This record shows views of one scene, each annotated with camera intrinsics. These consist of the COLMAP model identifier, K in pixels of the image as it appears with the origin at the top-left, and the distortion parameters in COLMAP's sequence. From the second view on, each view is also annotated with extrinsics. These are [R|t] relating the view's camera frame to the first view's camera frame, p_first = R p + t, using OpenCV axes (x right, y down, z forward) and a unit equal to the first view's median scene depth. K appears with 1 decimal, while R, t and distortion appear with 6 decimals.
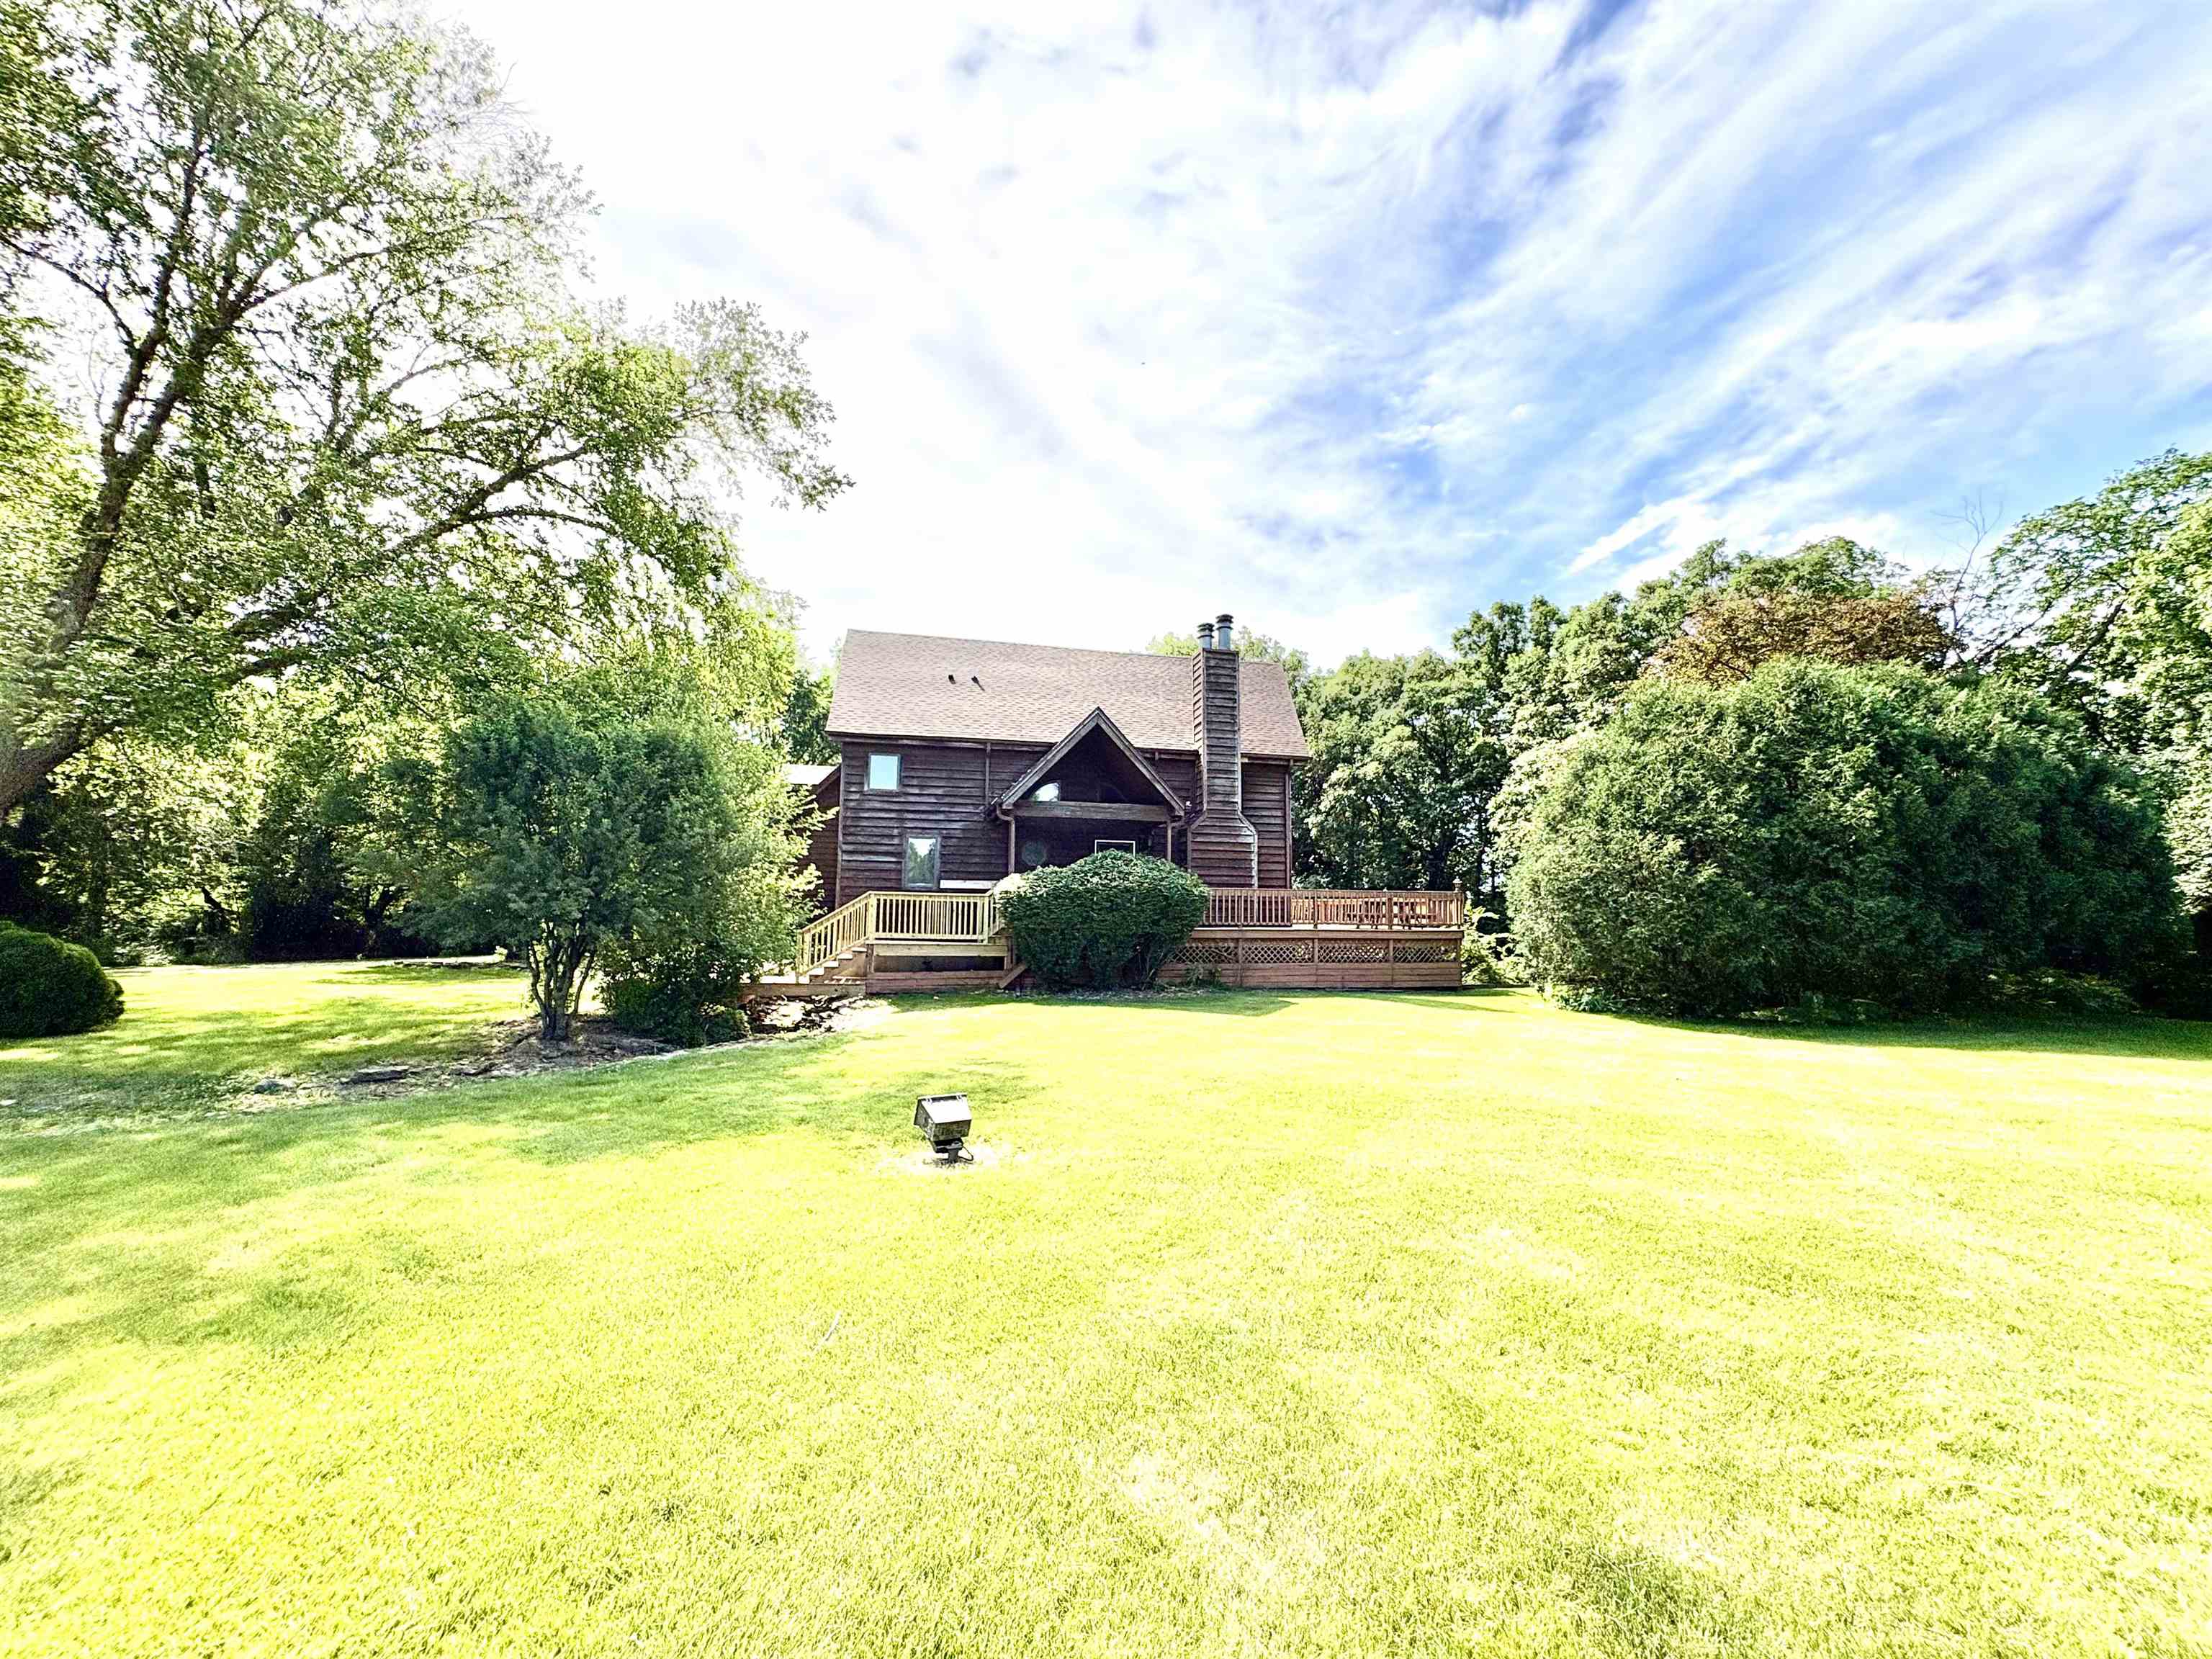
lens RADIAL K [[885.6, 0, 1103.6], [0, 885.6, 824.8], [0, 0, 1]] dist [-0.001384, 0.000254]
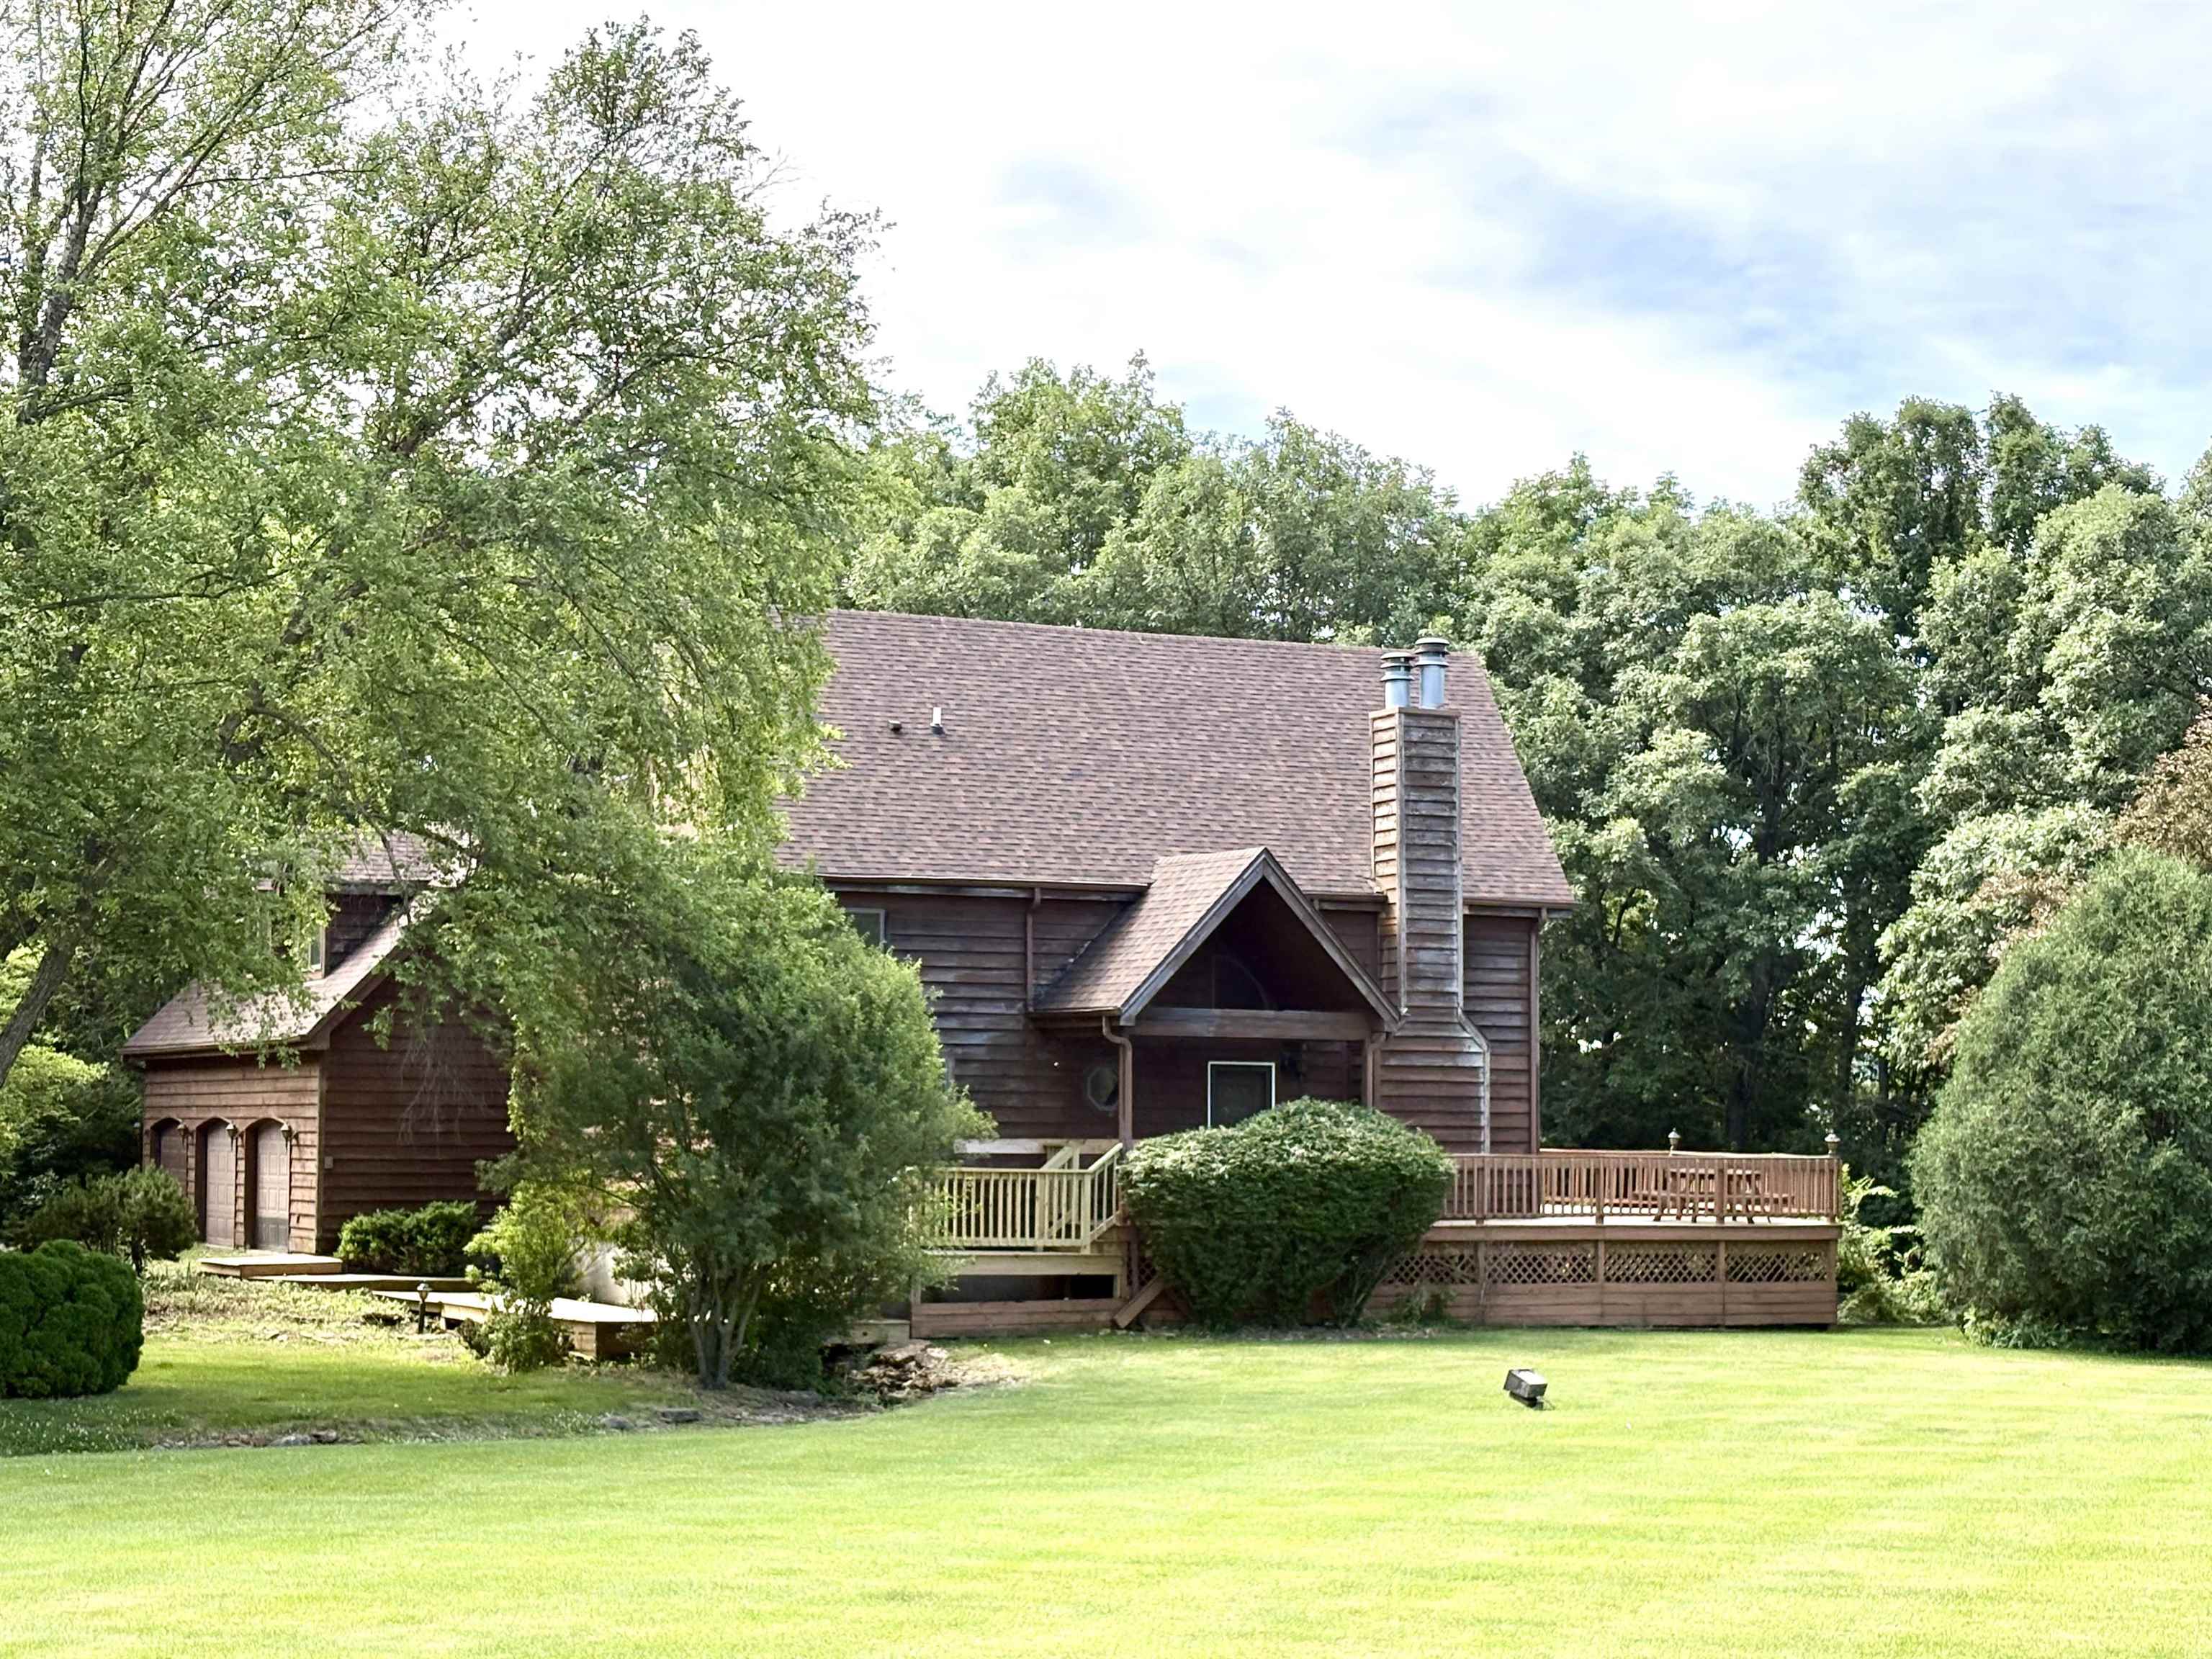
lens RADIAL K [[3936.6, 0, 1104.8], [0, 3936.6, 828.1], [0, 0, 1]] dist [0.168732, 0.000000]
pose [[0.974958, 0.014700, 0.221903, -0.689409], [-0.021260, 0.999404, 0.027203, -0.215218], [-0.221371, -0.031239, 0.974689, -1.517142]]
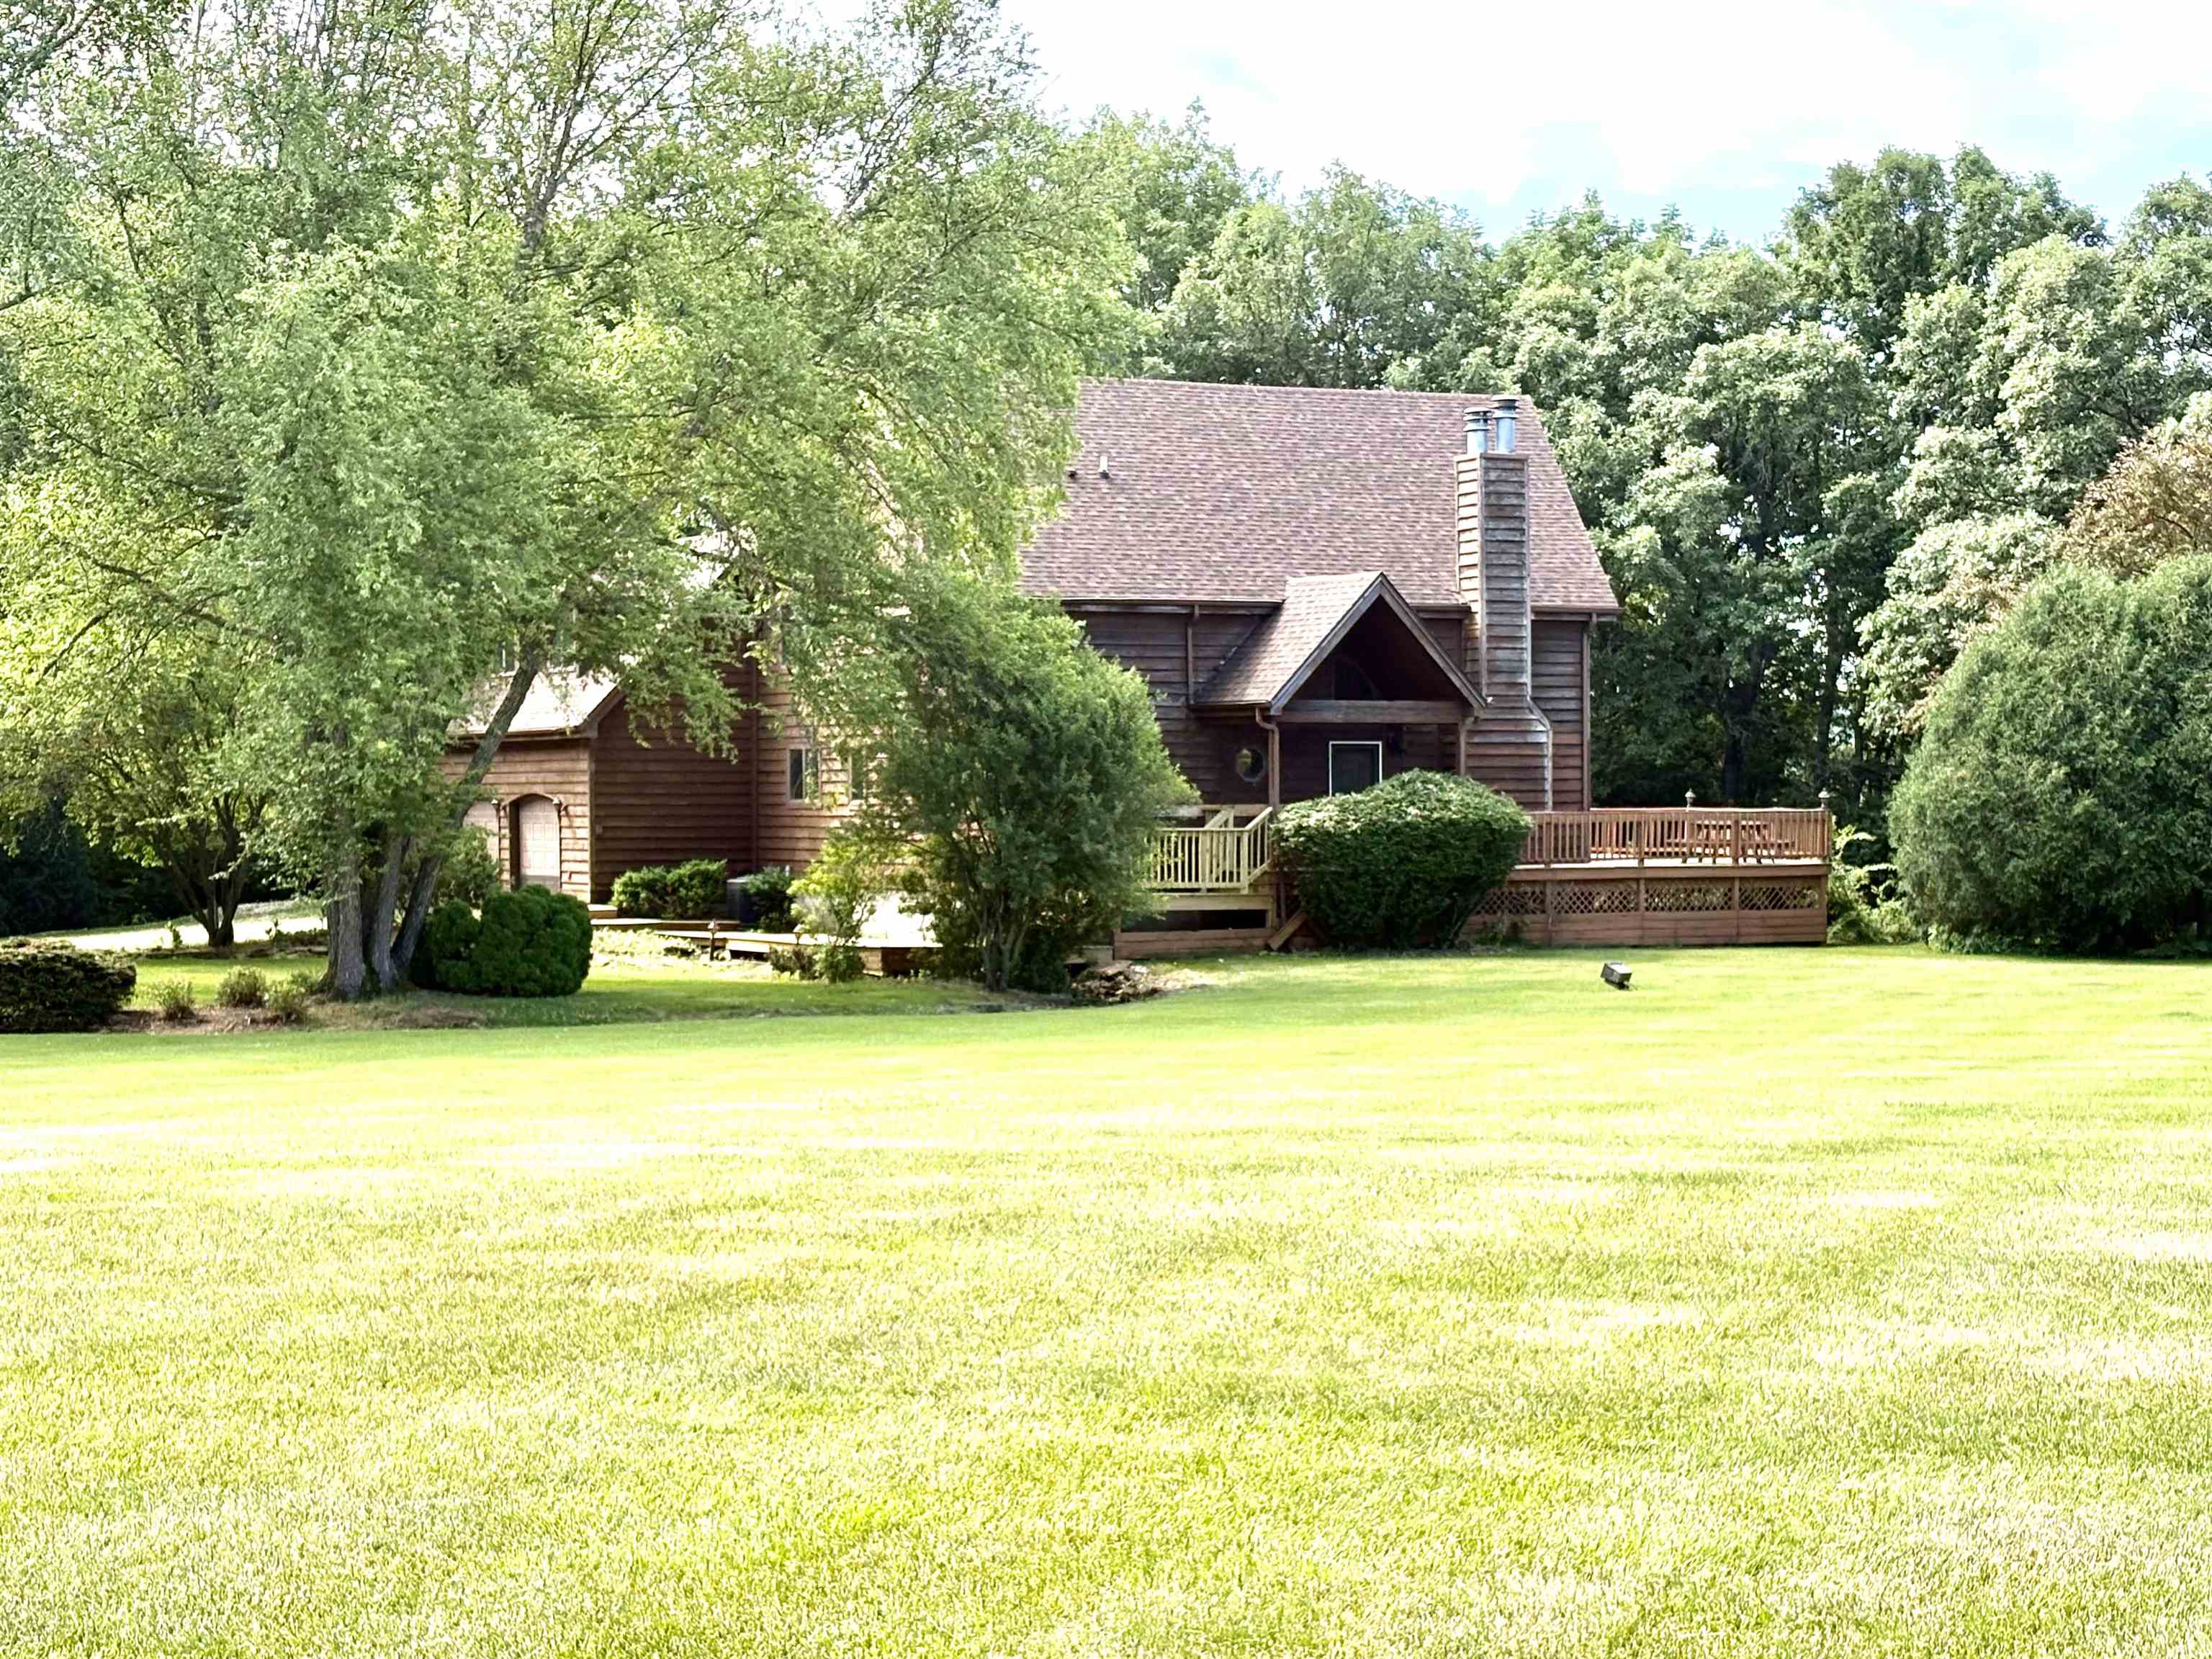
lens RADIAL K [[4189.1, 0, 1097.8], [0, 4189.1, 836.8], [0, 0, 1]] dist [0.143290, 0.000000]
pose [[0.970322, -0.016385, 0.241260, -1.084481], [-0.011214, 0.993579, 0.112580, -0.305222], [-0.241556, -0.111944, 0.963908, -2.340138]]
